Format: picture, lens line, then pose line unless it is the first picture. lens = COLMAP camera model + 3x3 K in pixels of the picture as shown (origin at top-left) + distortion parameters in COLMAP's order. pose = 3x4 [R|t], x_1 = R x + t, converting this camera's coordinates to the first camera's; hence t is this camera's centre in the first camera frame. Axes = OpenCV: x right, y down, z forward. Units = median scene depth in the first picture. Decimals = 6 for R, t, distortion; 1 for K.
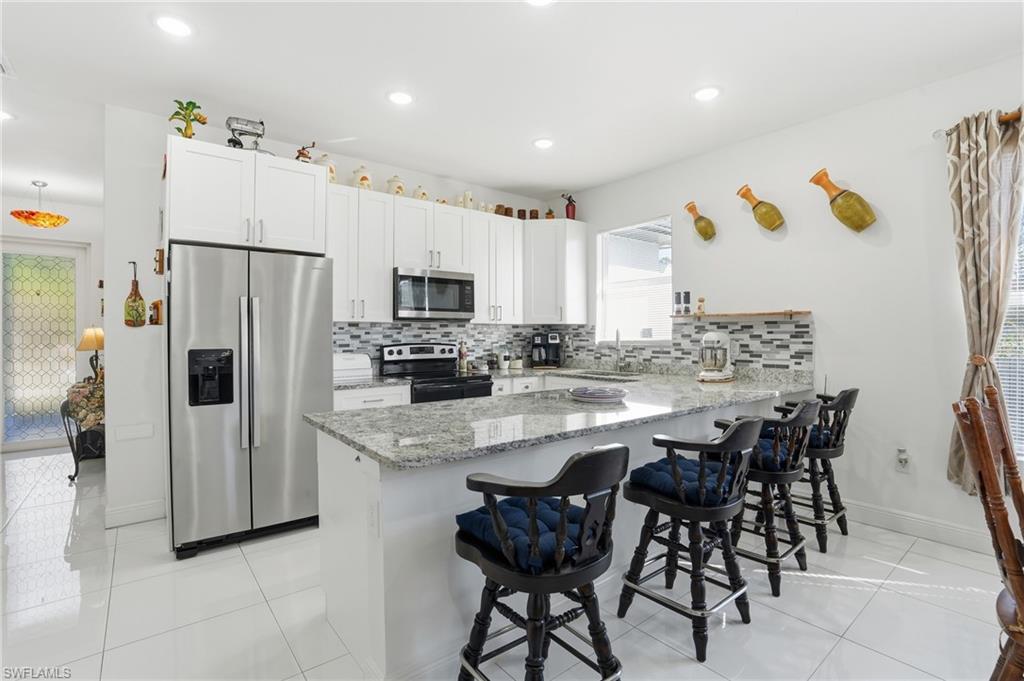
lens RADIAL K [[477.6, 0, 511.3], [0, 477.6, 338.1], [0, 0, 1]] dist [-0.064148, 0.022364]
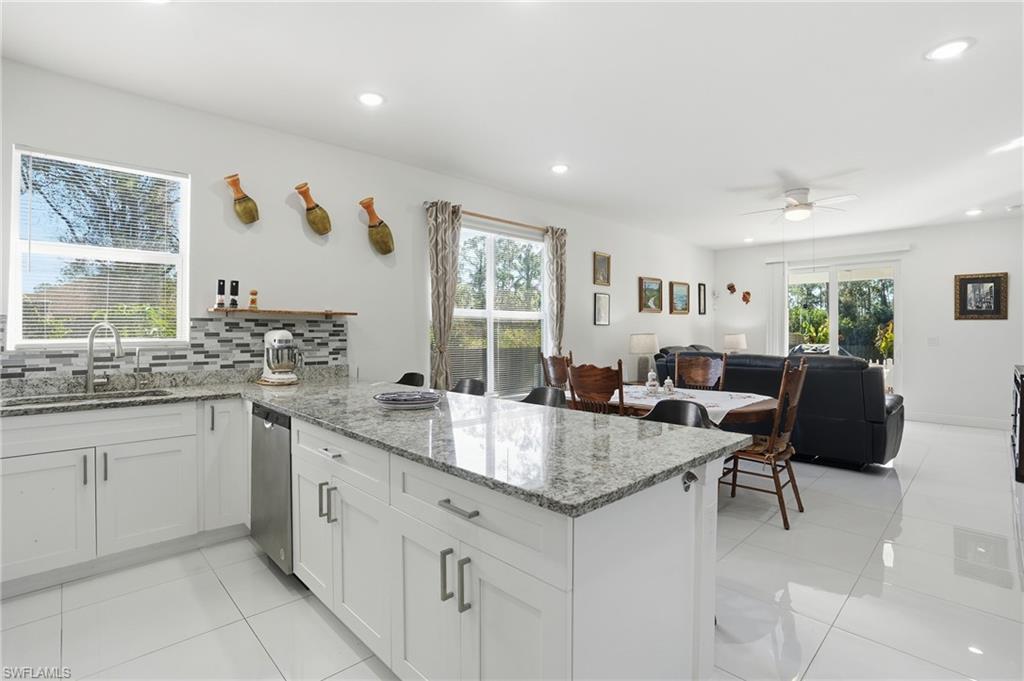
lens RADIAL K [[477.6, 0, 500.7], [0, 477.6, 331.7], [0, 0, 1]] dist [-0.064148, 0.022364]
pose [[-0.070527, 0.004638, 0.997499, -0.467226], [0.008549, 0.999955, -0.004045, -0.002197], [-0.997473, 0.008243, -0.070563, 0.581518]]
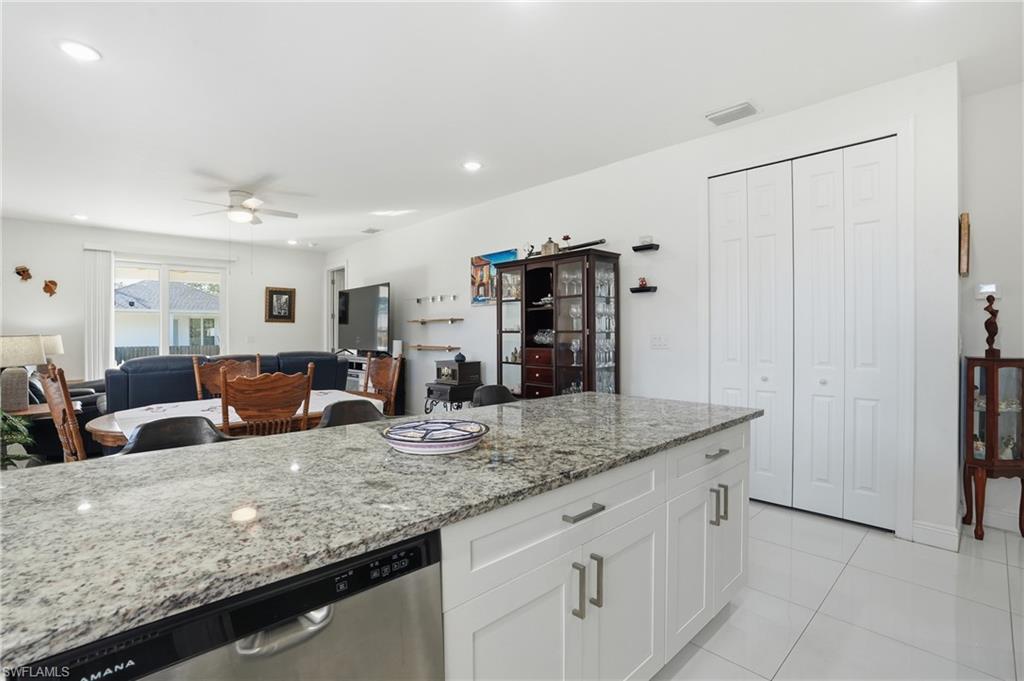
lens RADIAL K [[477.6, 0, 510.1], [0, 477.6, 334.6], [0, 0, 1]] dist [-0.064148, 0.022364]
pose [[-0.997100, 0.008740, -0.075595, 0.096155], [0.007533, 0.999840, 0.016241, -0.007529], [0.075725, 0.015624, -0.997006, 1.029153]]
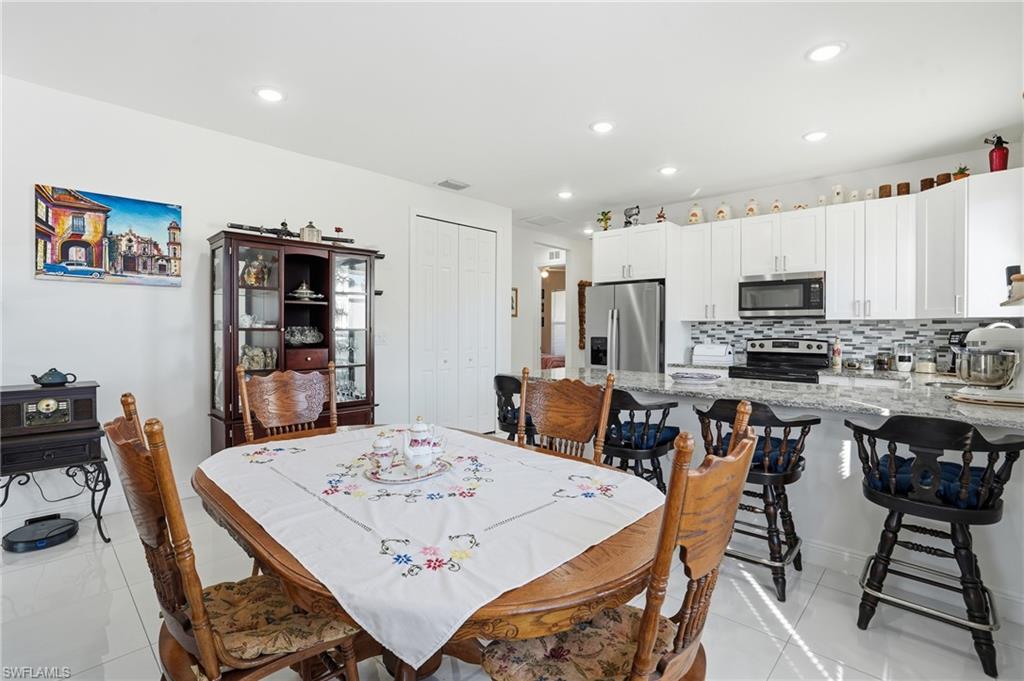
lens RADIAL K [[477.6, 0, 497.9], [0, 477.6, 335.4], [0, 0, 1]] dist [-0.064148, 0.022364]
pose [[0.117791, 0.014080, -0.992939, 0.888978], [-0.013553, 0.999829, 0.012570, -0.001008], [0.992946, 0.011977, 0.117962, 0.220185]]
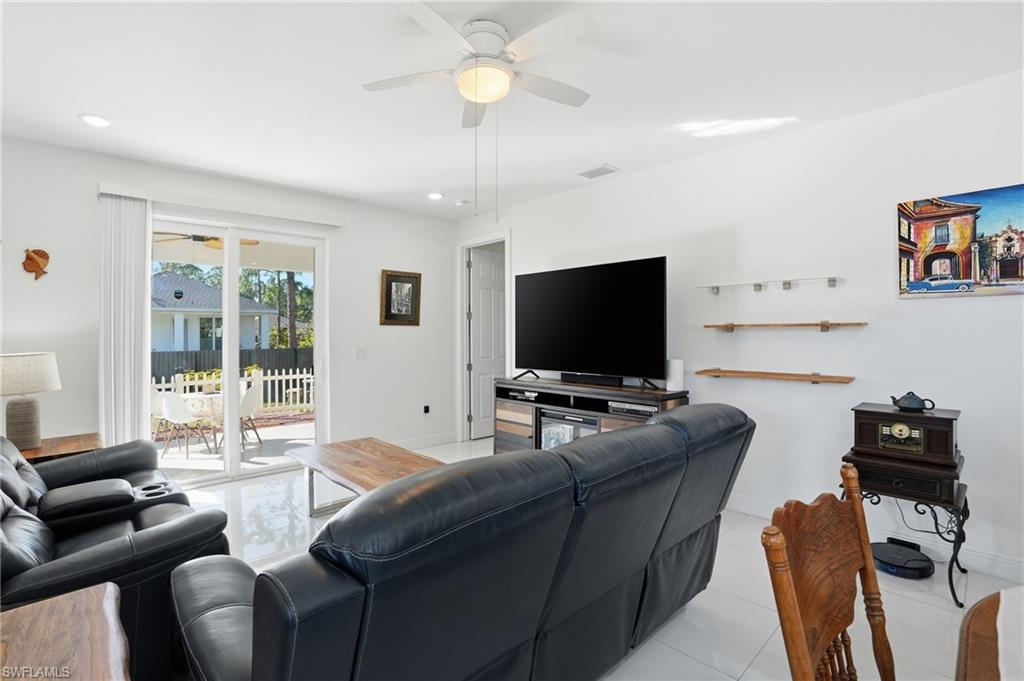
lens RADIAL K [[477.6, 0, 513.3], [0, 477.6, 328.3], [0, 0, 1]] dist [-0.064148, 0.022364]
pose [[-0.996431, 0.008195, -0.084015, 0.751502], [0.007675, 0.999949, 0.006515, -0.033520], [0.084064, 0.005847, -0.996443, 0.247550]]
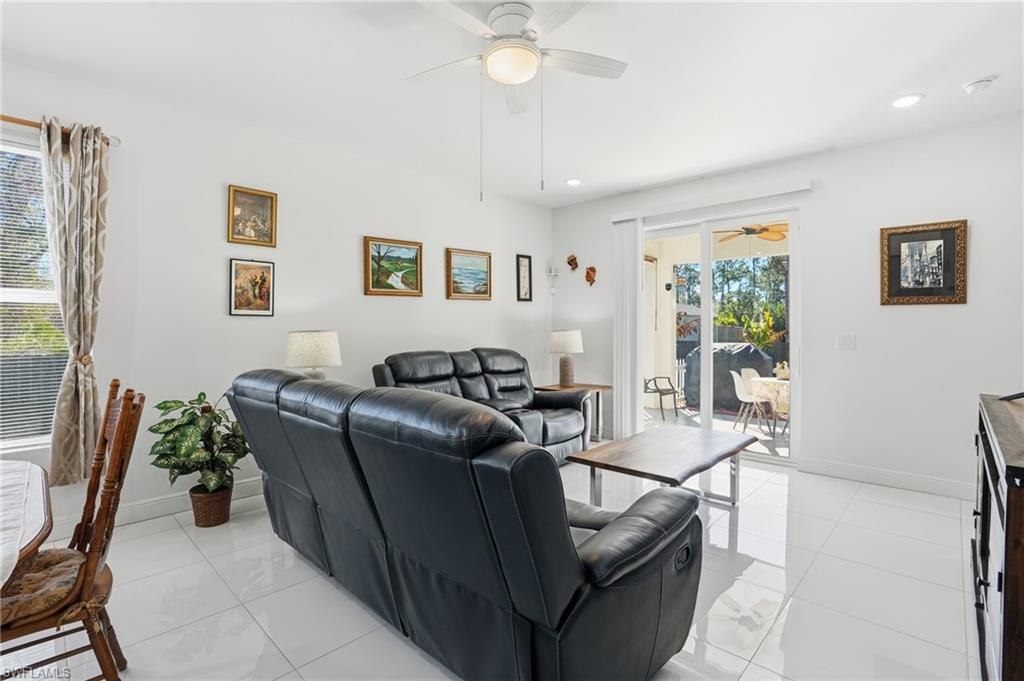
lens RADIAL K [[477.6, 0, 503.0], [0, 477.6, 331.7], [0, 0, 1]] dist [-0.064148, 0.022364]
pose [[-0.117034, -0.003106, 0.993123, 0.172738], [0.012254, 0.999914, 0.004571, 0.002739], [-0.993052, 0.012704, -0.116986, -0.238787]]
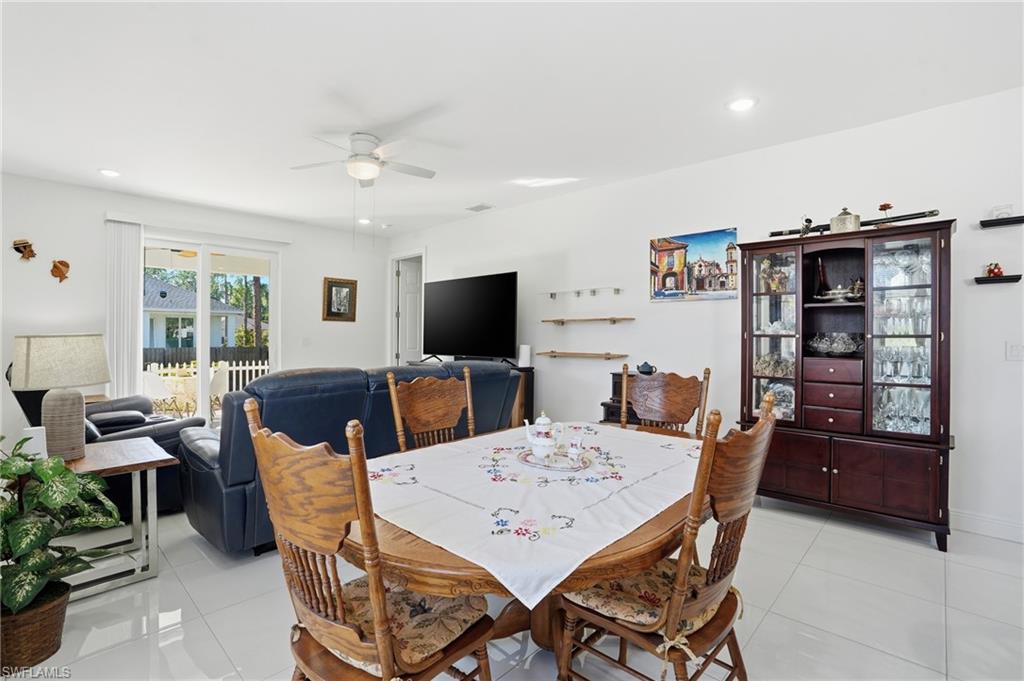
lens RADIAL K [[477.6, 0, 510.5], [0, 477.6, 336.8], [0, 0, 1]] dist [-0.064148, 0.022364]
pose [[-0.990873, 0.000286, -0.134795, 0.575672], [-0.001721, 0.999890, 0.014766, -0.004982], [0.134784, 0.014863, -0.990763, 0.648884]]
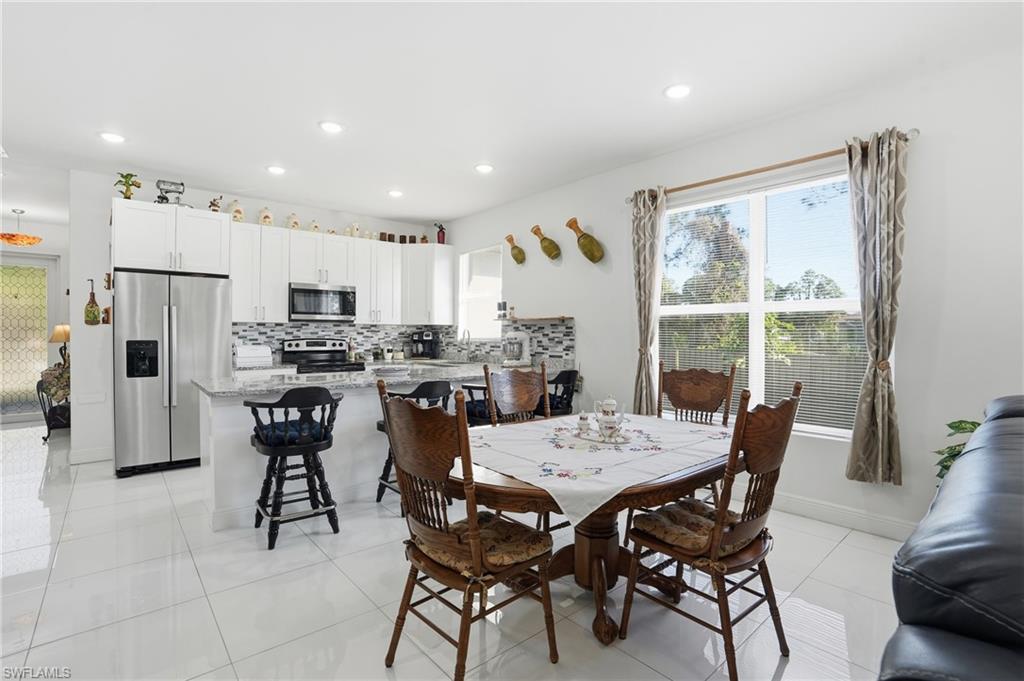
lens RADIAL K [[477.6, 0, 512.1], [0, 477.6, 339.6], [0, 0, 1]] dist [-0.064148, 0.022364]
pose [[0.999289, 0.006774, 0.037088, 0.335266], [-0.006988, 0.999960, 0.005638, 0.002624], [-0.037048, -0.005893, 0.999296, -0.364720]]
